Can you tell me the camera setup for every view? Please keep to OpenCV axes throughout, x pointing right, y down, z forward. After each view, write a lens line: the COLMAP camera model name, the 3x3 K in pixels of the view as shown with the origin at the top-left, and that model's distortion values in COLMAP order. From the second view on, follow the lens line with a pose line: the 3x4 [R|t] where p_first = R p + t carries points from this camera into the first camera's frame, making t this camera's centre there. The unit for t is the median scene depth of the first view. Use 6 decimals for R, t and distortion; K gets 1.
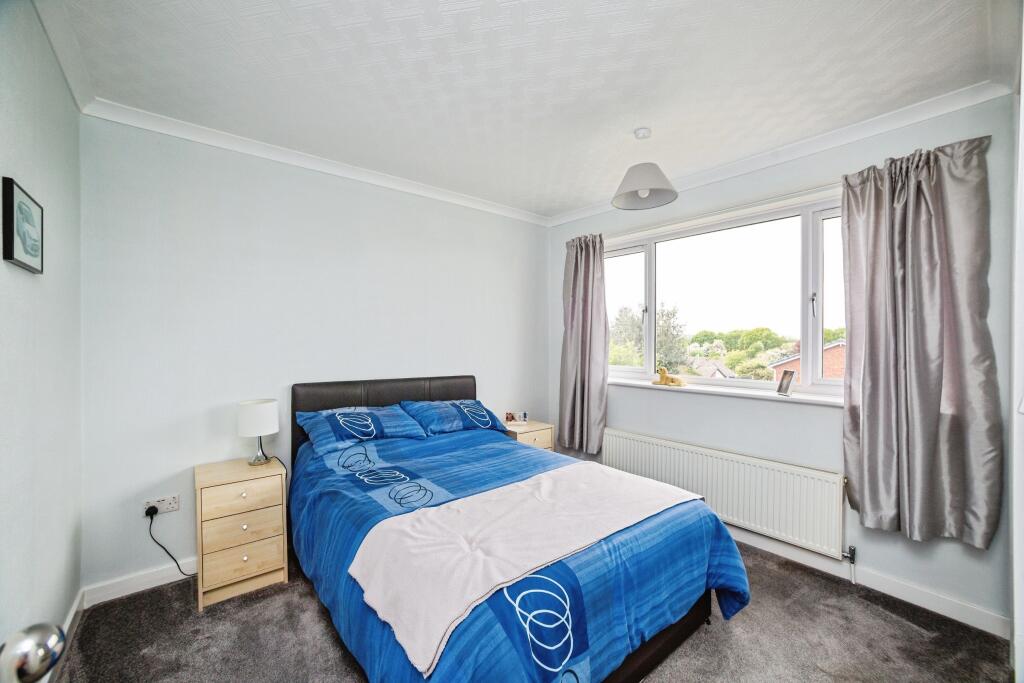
lens RADIAL K [[406.0, 0, 512.1], [0, 406.0, 339.1], [0, 0, 1]] dist [-0.031733, 0.000415]
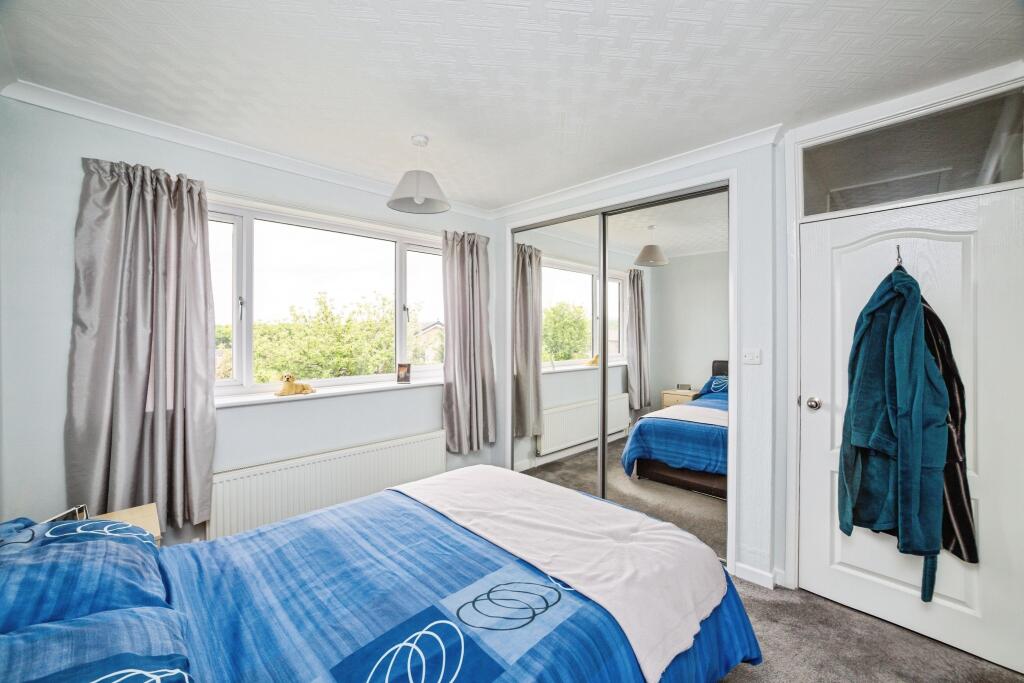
lens RADIAL K [[406.0, 0, 511.1], [0, 406.0, 334.0], [0, 0, 1]] dist [-0.031733, 0.000415]
pose [[-0.084482, -0.006930, 0.996401, -0.719110], [-0.005045, 0.999966, 0.006527, -0.030759], [-0.996412, -0.004475, -0.084514, 0.874821]]
